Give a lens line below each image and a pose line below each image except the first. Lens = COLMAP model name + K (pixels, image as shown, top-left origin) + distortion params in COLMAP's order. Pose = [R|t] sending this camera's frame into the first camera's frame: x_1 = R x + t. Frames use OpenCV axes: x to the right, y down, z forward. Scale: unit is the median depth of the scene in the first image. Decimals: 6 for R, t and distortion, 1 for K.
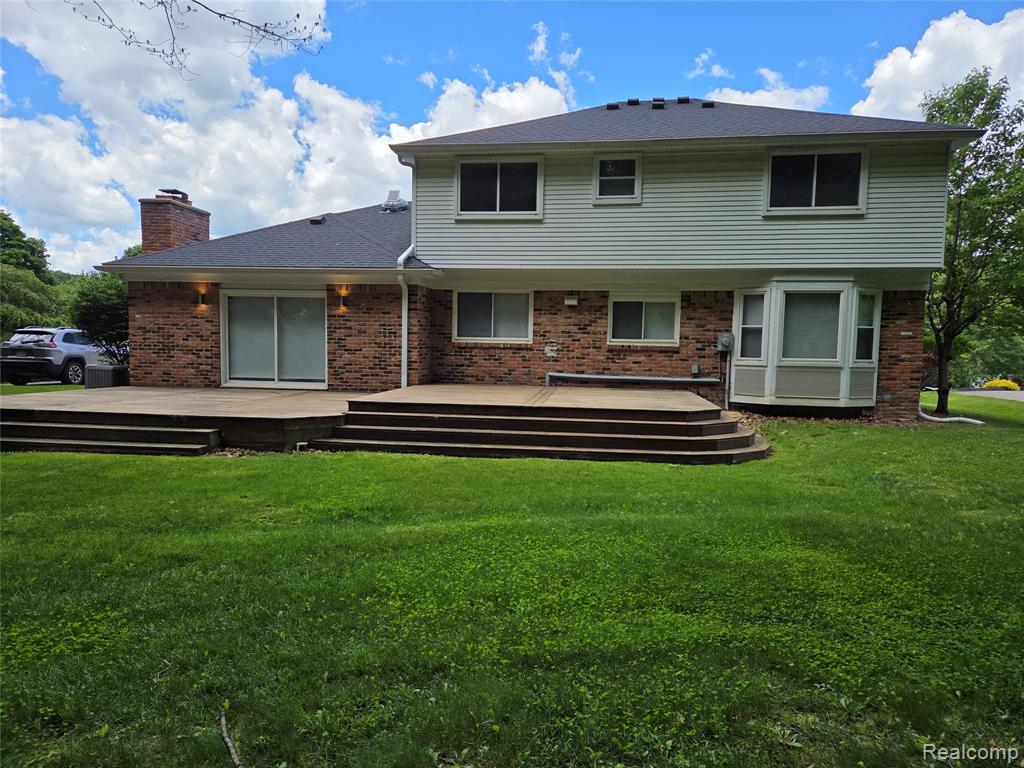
lens RADIAL K [[682.5, 0, 520.9], [0, 682.5, 390.3], [0, 0, 1]] dist [0.062973, -0.043217]
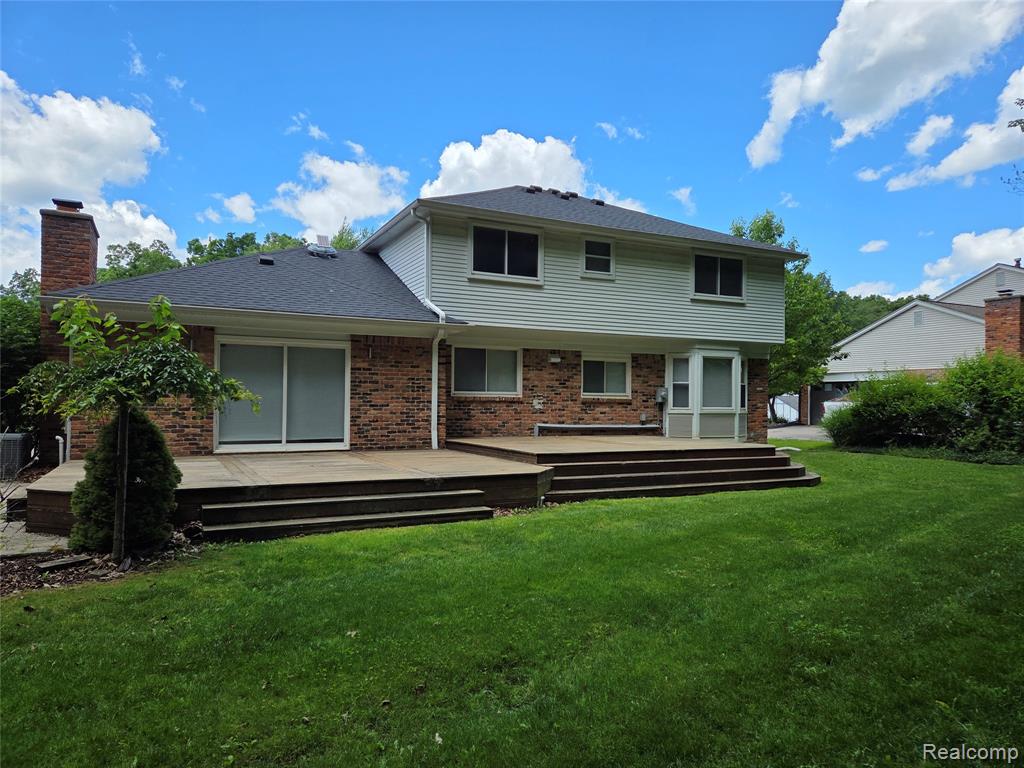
lens RADIAL K [[682.5, 0, 522.2], [0, 682.5, 390.3], [0, 0, 1]] dist [0.062973, -0.043217]
pose [[0.823892, -0.000990, 0.566746, -0.611729], [0.044041, 0.997086, -0.062281, -0.012907], [-0.565034, 0.076273, 0.821535, 0.120984]]
